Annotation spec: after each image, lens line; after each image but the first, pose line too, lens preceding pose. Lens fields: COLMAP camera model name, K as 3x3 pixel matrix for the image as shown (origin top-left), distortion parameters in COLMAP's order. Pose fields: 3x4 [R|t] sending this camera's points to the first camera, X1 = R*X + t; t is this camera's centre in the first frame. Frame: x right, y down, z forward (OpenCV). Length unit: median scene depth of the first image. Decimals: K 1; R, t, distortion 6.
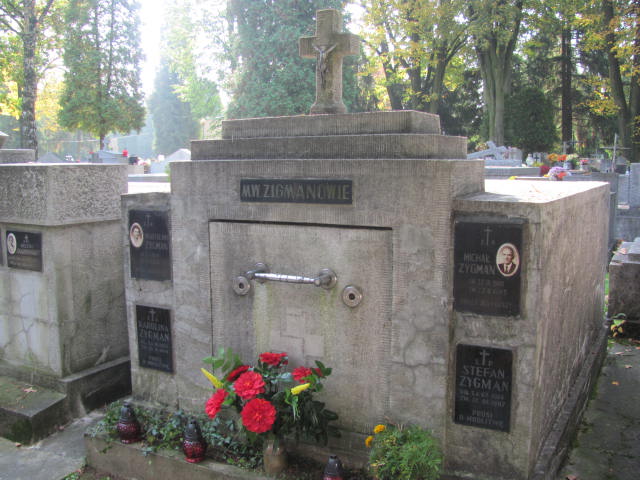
lens RADIAL K [[672.6, 0, 319.5], [0, 672.6, 240.2], [0, 0, 1]] dist [-0.150821, 0.000000]
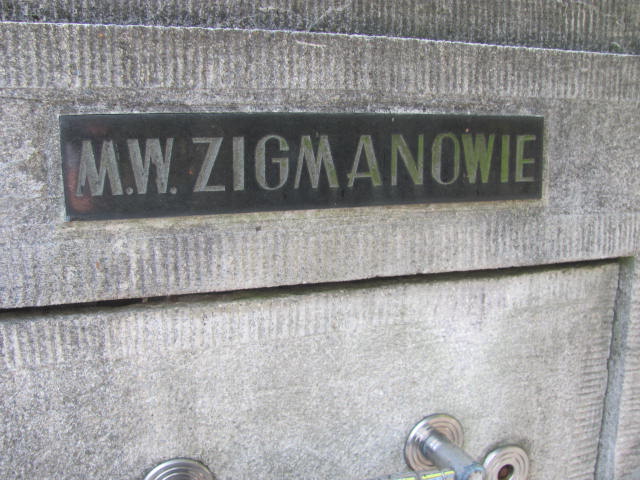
lens RADIAL K [[672.6, 0, 320.2], [0, 672.6, 240.7], [0, 0, 1]] dist [-0.150821, 0.000000]
pose [[0.653185, -0.137061, 0.744690, -0.233874], [0.074684, 0.990347, 0.116767, -0.073835], [-0.753506, -0.020654, 0.657116, 0.847224]]
